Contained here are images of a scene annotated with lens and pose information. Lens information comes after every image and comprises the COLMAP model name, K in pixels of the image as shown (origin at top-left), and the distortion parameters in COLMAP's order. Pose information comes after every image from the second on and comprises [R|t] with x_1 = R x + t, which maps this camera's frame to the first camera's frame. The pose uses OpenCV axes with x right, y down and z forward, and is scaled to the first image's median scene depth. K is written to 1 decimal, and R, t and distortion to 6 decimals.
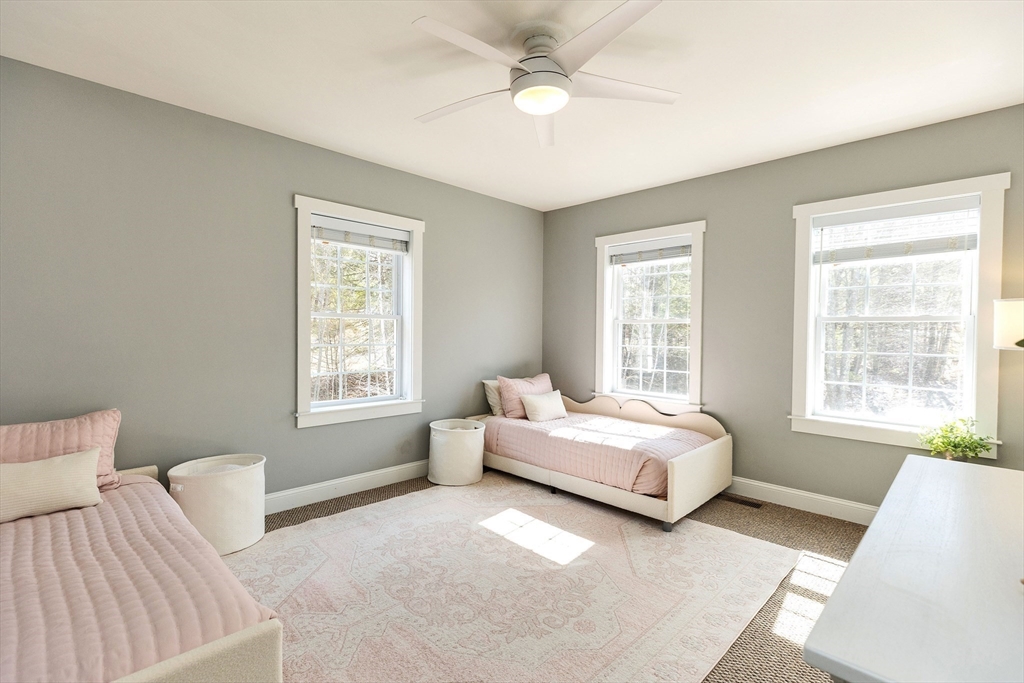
lens RADIAL K [[465.3, 0, 512.4], [0, 465.3, 342.7], [0, 0, 1]] dist [0.003306, 0.000998]
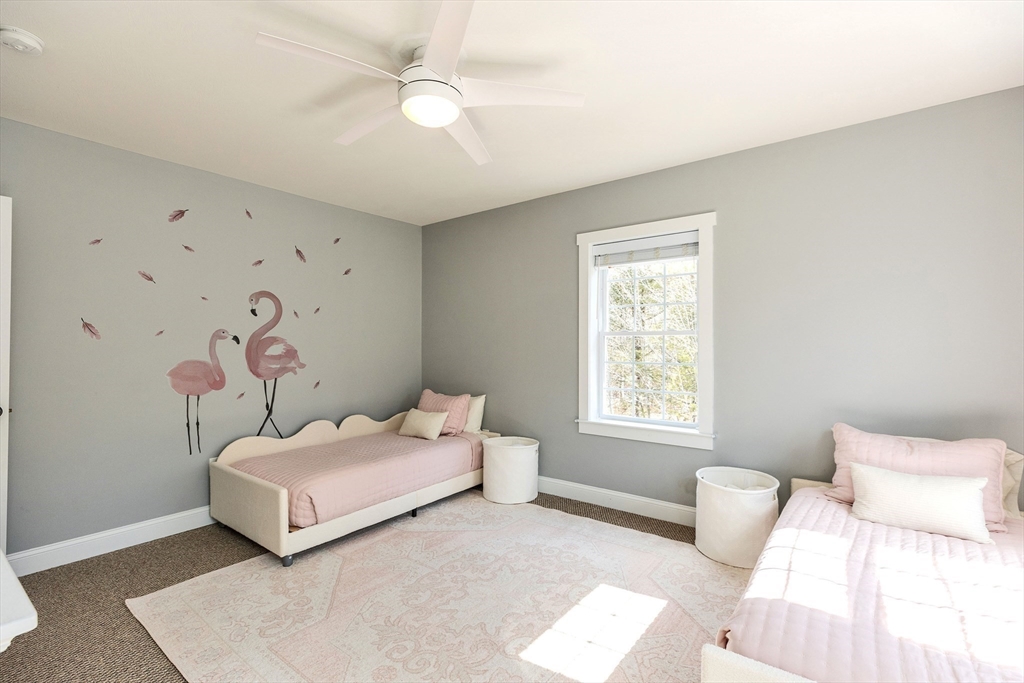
lens RADIAL K [[466.7, 0, 522.8], [0, 466.7, 344.7], [0, 0, 1]] dist [0.002844, 0.000341]
pose [[0.145186, -0.009830, -0.989355, 0.723988], [-0.022661, 0.999655, -0.013258, -0.018167], [0.989145, 0.024345, 0.144914, 0.734029]]
